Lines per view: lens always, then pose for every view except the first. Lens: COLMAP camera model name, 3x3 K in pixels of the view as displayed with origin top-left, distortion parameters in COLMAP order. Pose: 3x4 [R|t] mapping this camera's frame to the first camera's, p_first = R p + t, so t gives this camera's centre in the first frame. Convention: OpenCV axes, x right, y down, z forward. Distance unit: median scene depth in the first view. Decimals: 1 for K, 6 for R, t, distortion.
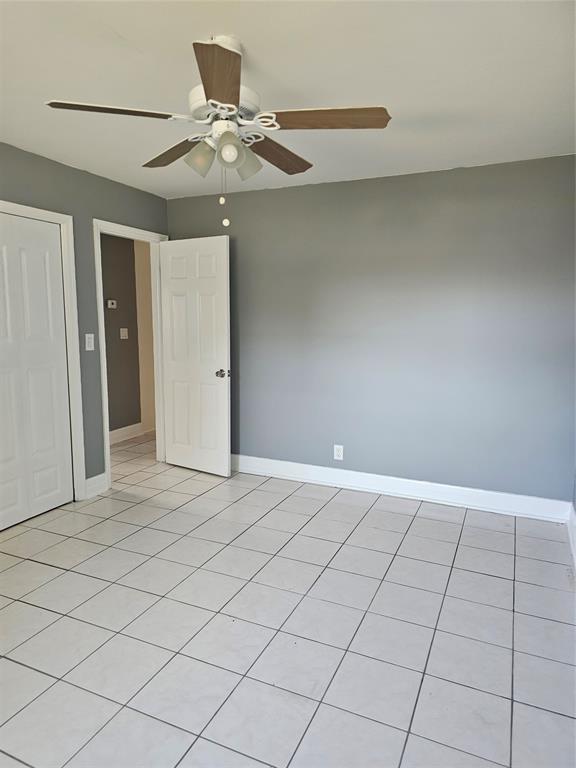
lens RADIAL K [[516.3, 0, 286.1], [0, 516.3, 382.5], [0, 0, 1]] dist [0.042810, -0.021718]
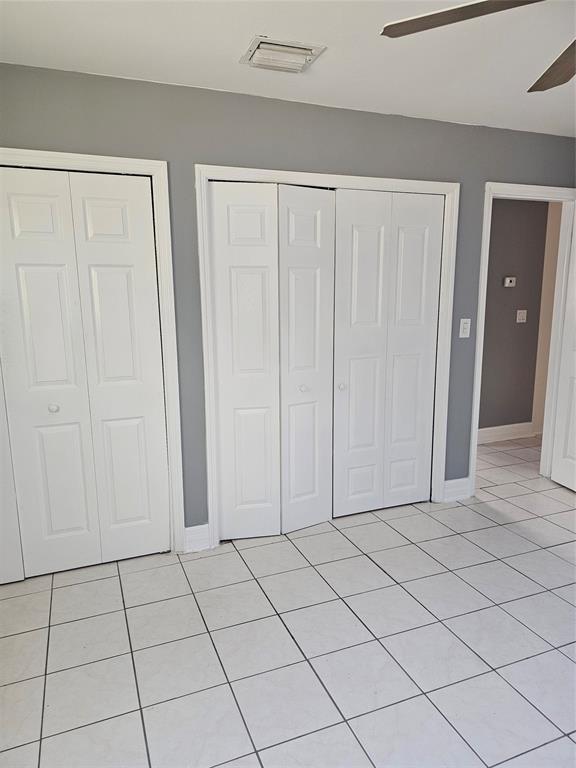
lens RADIAL K [[516.3, 0, 292.5], [0, 516.3, 383.1], [0, 0, 1]] dist [0.042810, -0.021718]
pose [[0.719767, 0.110390, -0.685383, 0.021575], [-0.078869, 0.993887, 0.077253, -0.029571], [0.689721, -0.001549, 0.724073, 0.164516]]
